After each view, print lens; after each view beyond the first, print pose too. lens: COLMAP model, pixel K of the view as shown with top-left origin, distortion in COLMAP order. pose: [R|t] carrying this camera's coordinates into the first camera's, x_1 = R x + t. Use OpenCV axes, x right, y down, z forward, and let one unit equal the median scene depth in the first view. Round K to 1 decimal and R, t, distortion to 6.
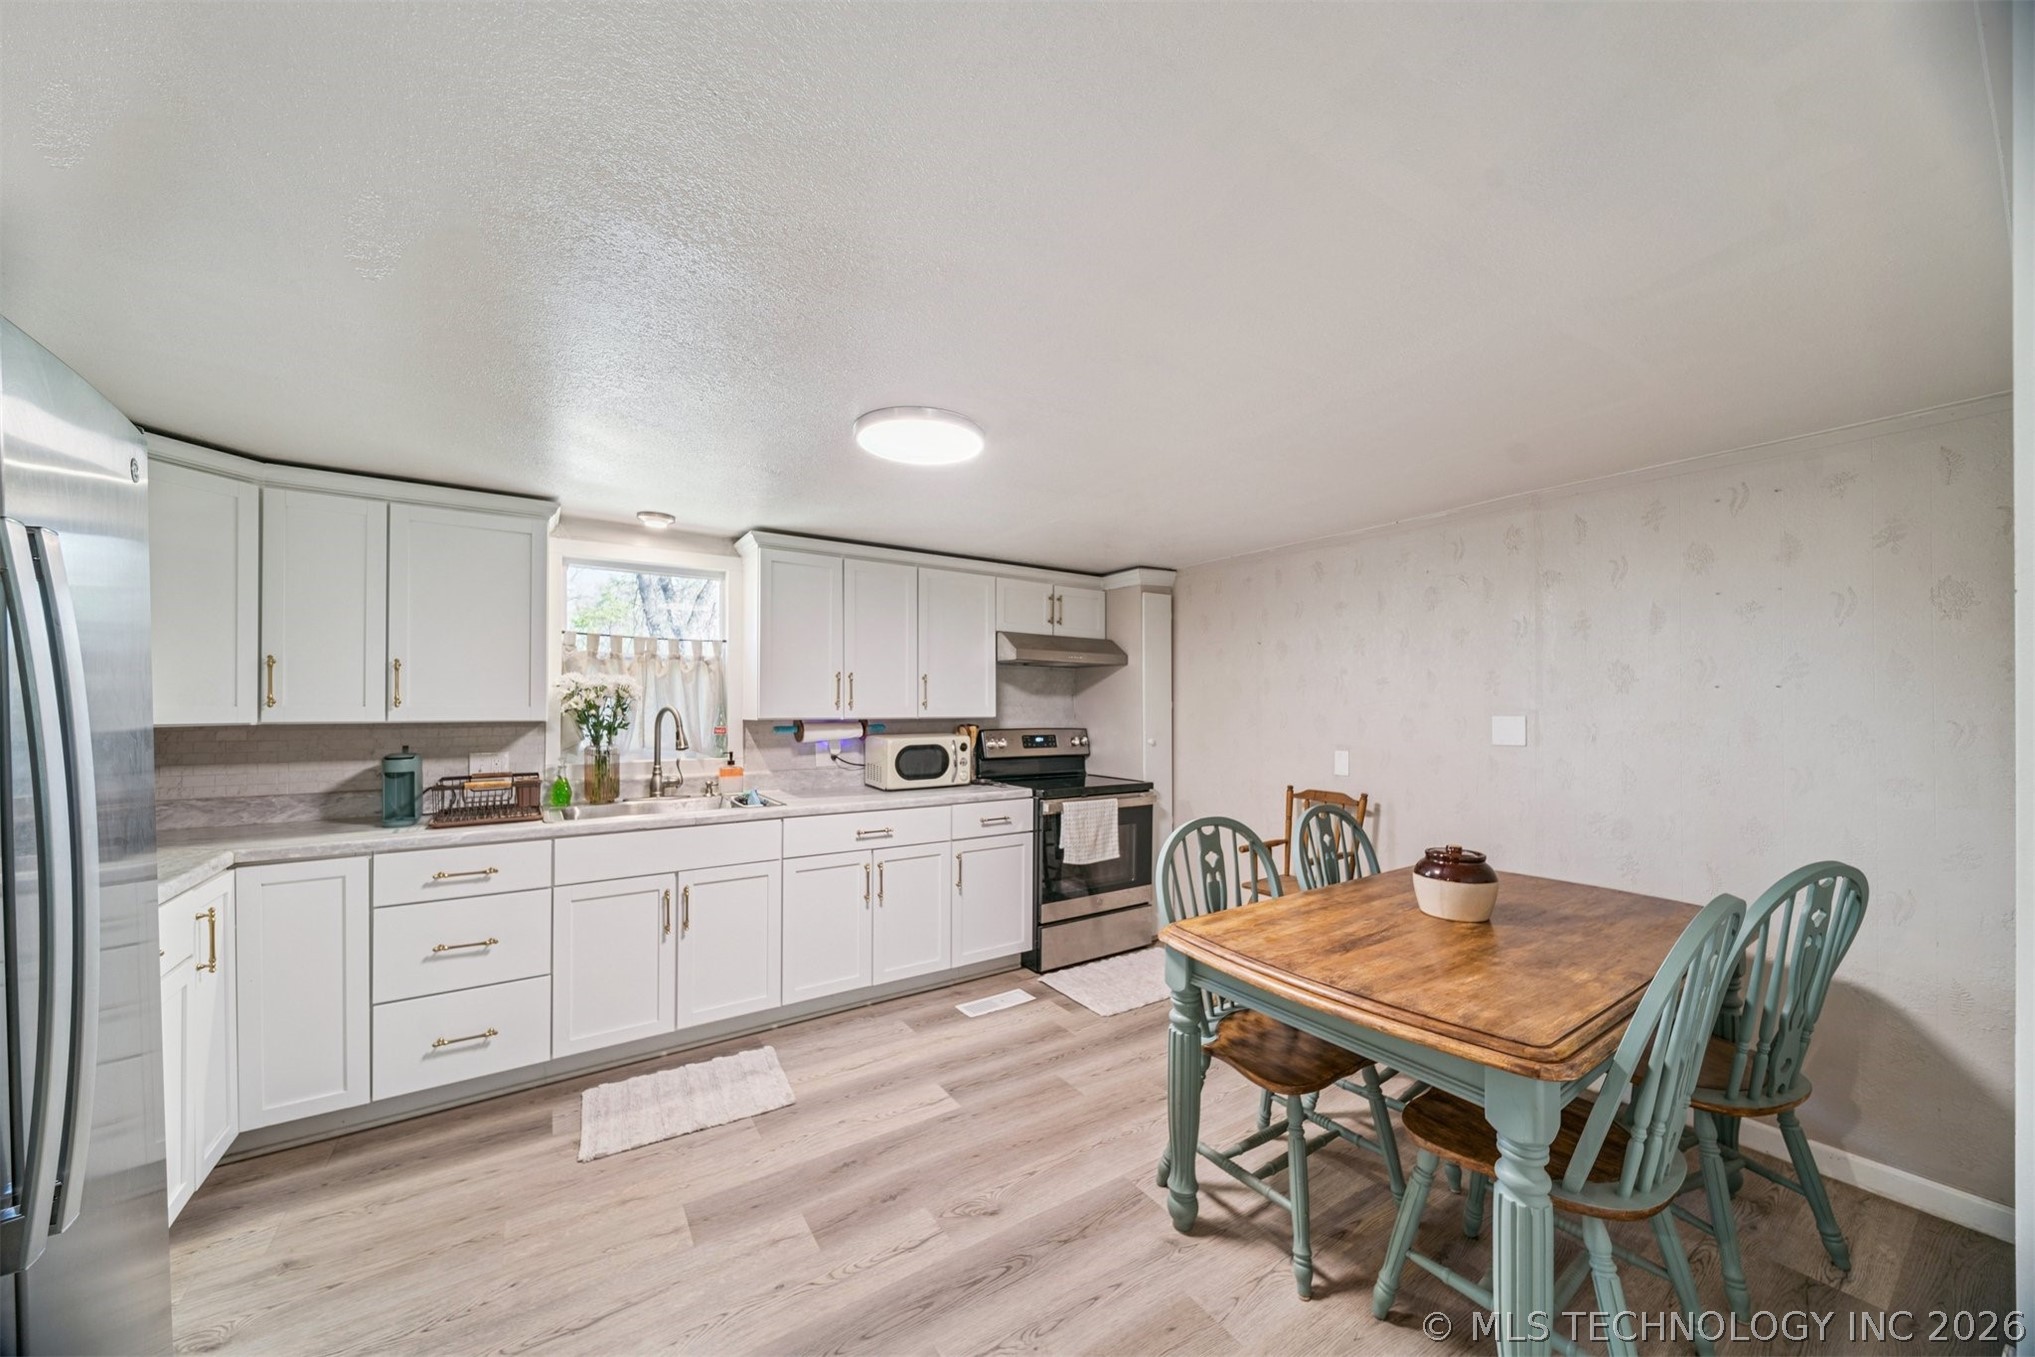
lens RADIAL K [[726.6, 0, 1018.9], [0, 726.6, 694.8], [0, 0, 1]] dist [0.000486, 0.000038]
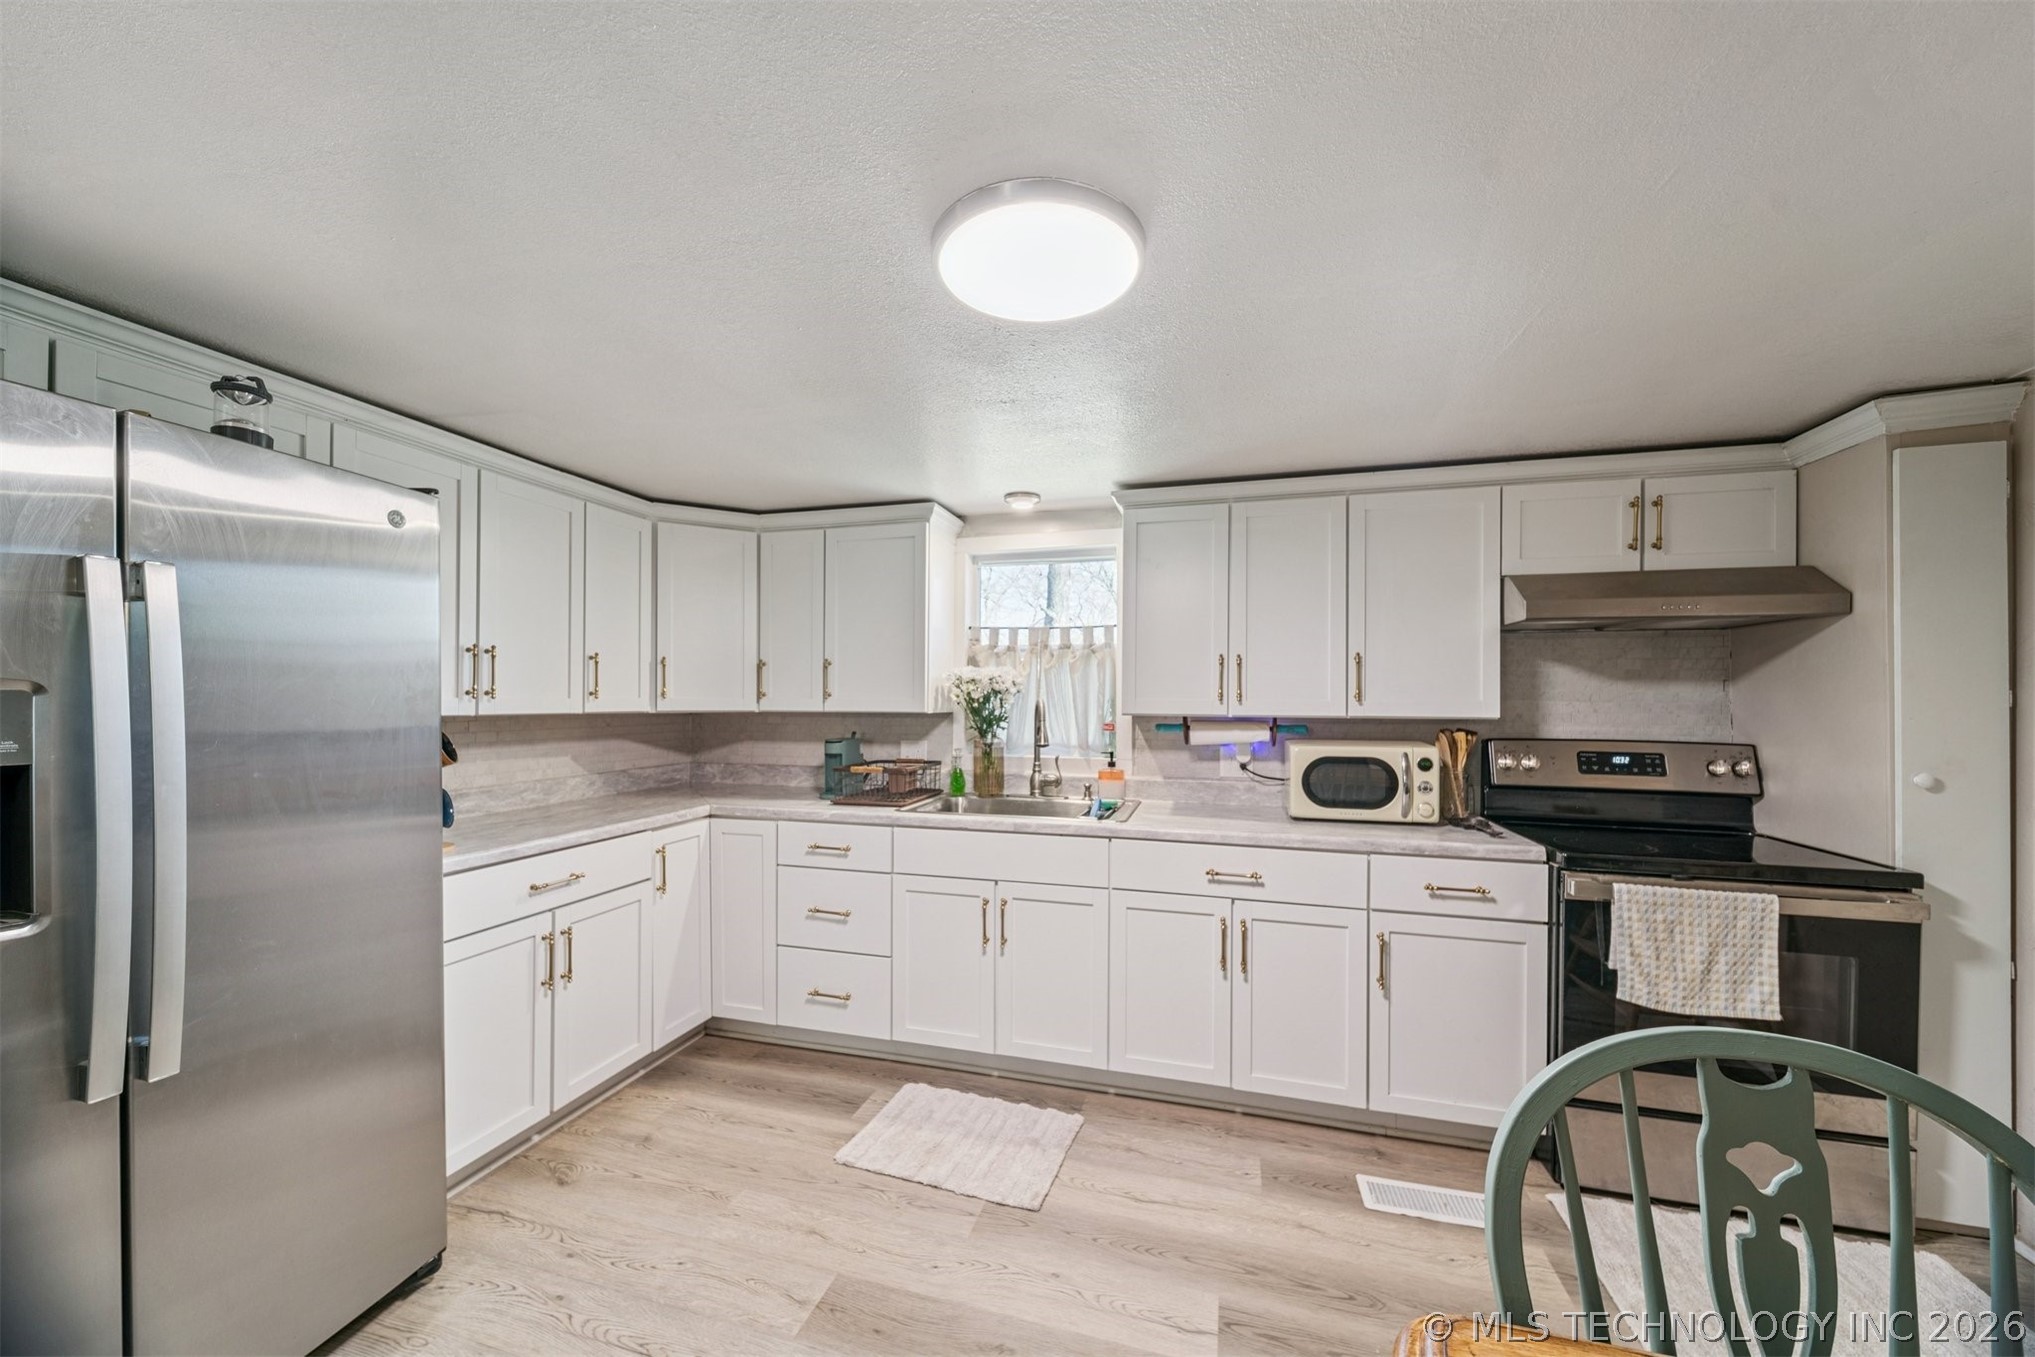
lens RADIAL K [[726.6, 0, 1018.9], [0, 726.6, 694.8], [0, 0, 1]] dist [0.000486, 0.000038]
pose [[0.647438, -0.003239, -0.762111, 0.191070], [0.008144, 0.999963, 0.002668, 0.006920], [0.762075, -0.007934, 0.647441, 0.343499]]
